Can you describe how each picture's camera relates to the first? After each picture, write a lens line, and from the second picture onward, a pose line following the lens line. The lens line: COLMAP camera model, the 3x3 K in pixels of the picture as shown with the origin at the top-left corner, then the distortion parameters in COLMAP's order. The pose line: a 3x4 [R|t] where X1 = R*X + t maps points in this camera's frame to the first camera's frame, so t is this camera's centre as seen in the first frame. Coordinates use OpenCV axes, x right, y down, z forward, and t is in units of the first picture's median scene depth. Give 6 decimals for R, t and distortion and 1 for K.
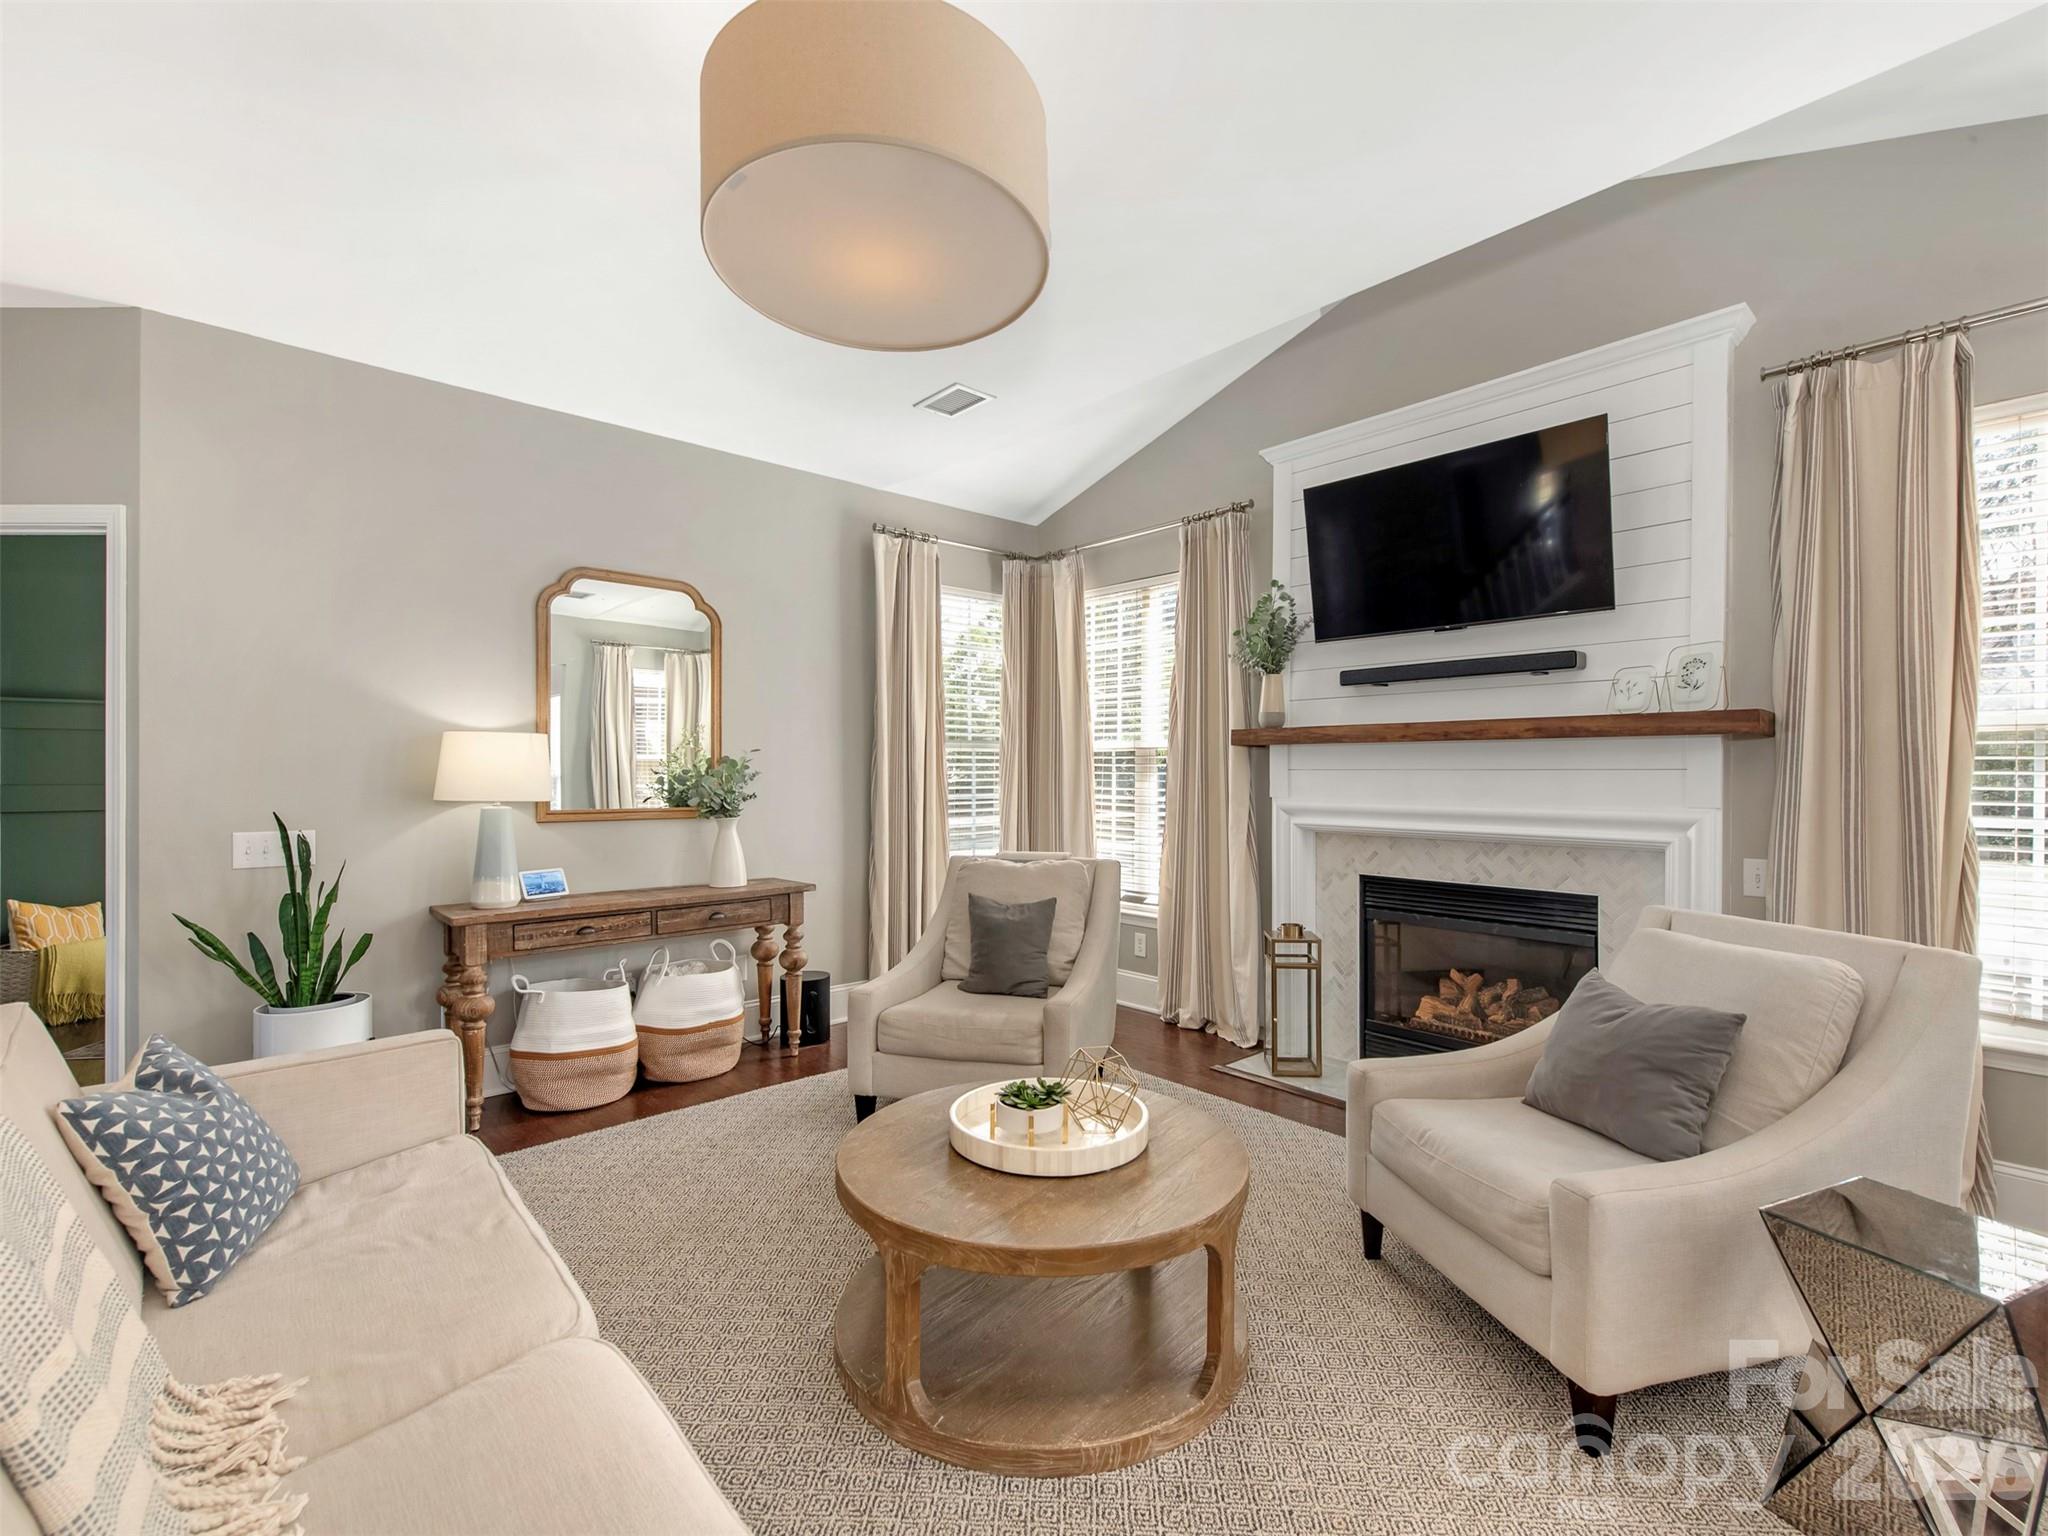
lens RADIAL K [[930.8, 0, 1062.7], [0, 930.8, 773.5], [0, 0, 1]] dist [0.022282, -0.006470]
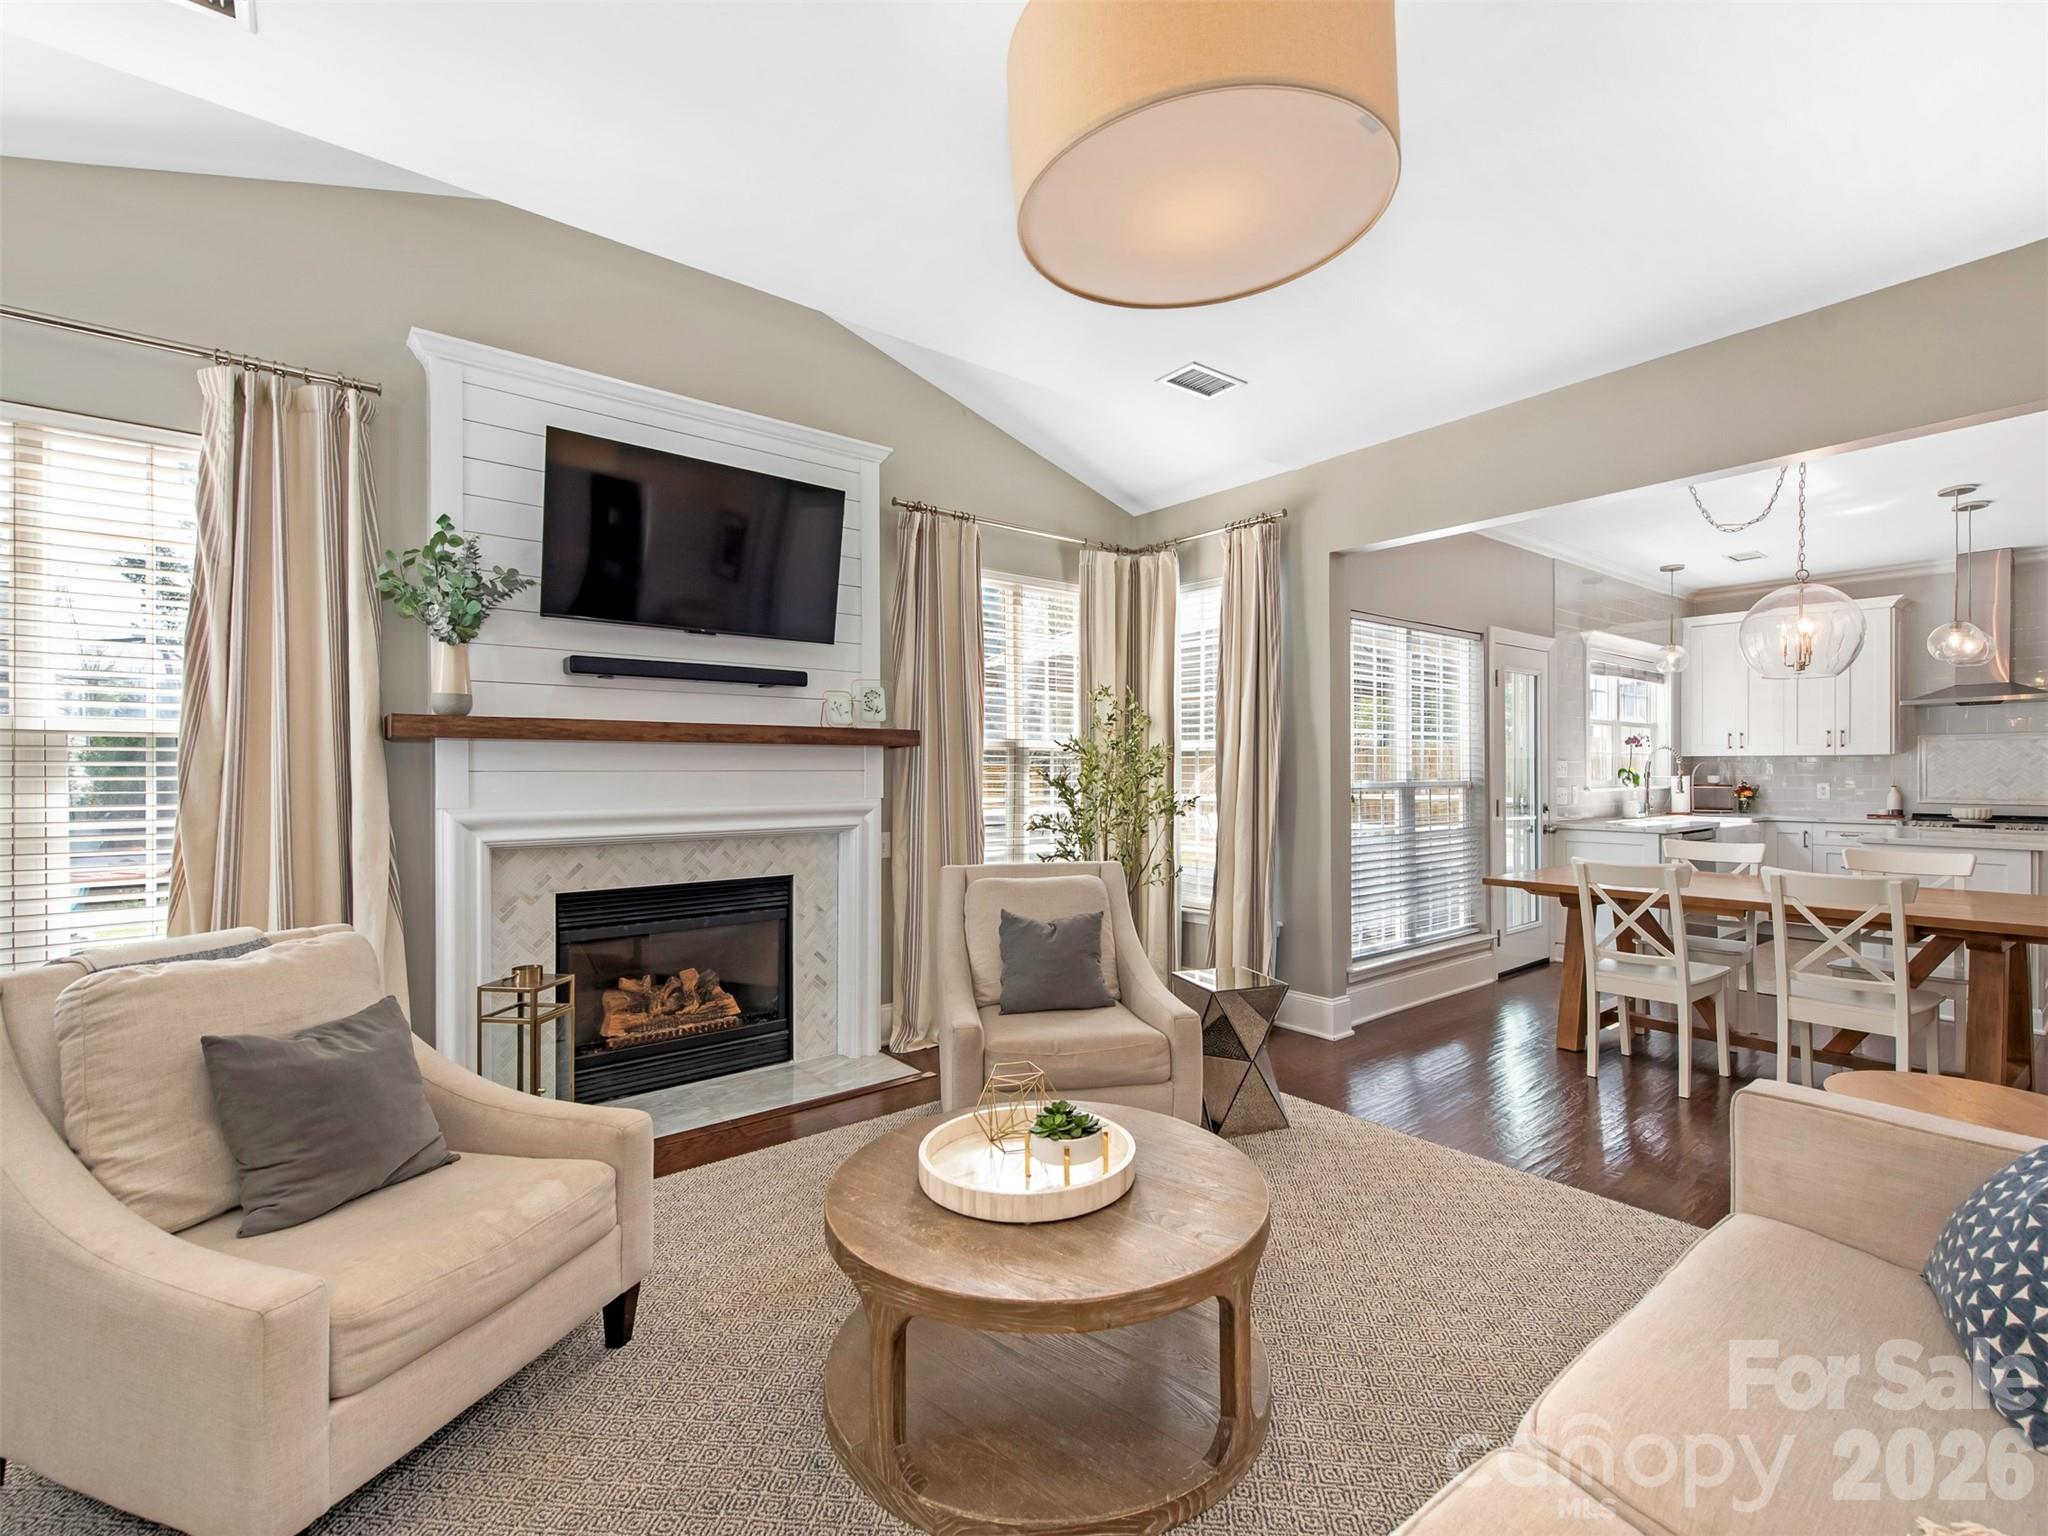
lens RADIAL K [[930.8, 0, 1035.4], [0, 930.8, 766.0], [0, 0, 1]] dist [0.022282, -0.006470]
pose [[0.054484, 0.000336, 0.998515, -0.579102], [0.001169, 0.999999, -0.000401, -0.008530], [-0.998514, 0.001190, 0.054484, 0.581894]]
